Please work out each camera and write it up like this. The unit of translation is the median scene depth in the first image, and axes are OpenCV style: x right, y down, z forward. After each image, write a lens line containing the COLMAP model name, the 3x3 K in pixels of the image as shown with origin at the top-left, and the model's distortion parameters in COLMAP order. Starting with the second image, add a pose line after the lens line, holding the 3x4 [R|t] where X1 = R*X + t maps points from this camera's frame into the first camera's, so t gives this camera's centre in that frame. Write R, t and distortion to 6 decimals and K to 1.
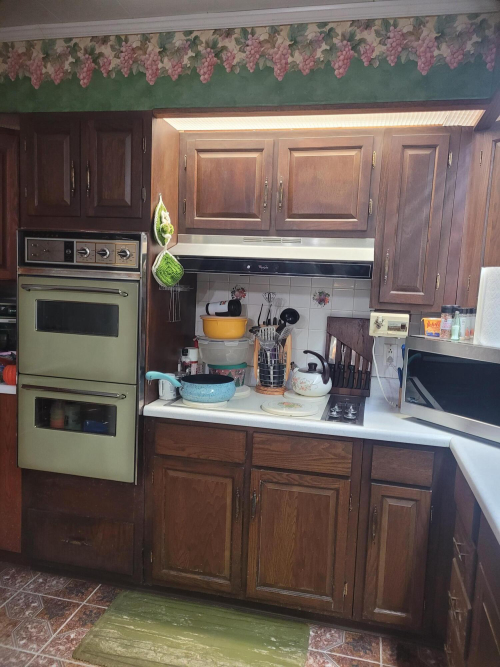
lens RADIAL K [[499.7, 0, 250.8], [0, 499.7, 335.7], [0, 0, 1]] dist [0.021525, -0.001303]
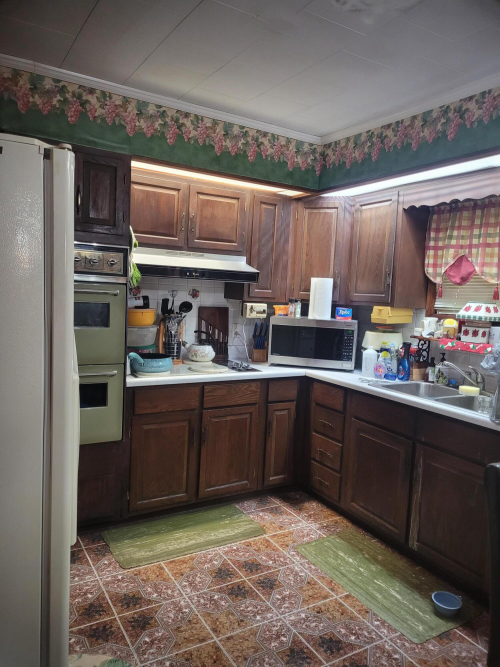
lens RADIAL K [[499.7, 0, 251.2], [0, 499.7, 333.8], [0, 0, 1]] dist [0.021525, -0.001303]
pose [[0.725143, -0.069626, 0.685070, -0.877372], [0.051867, 0.997572, 0.046485, -0.023057], [-0.686643, 0.001824, 0.726993, -0.174095]]
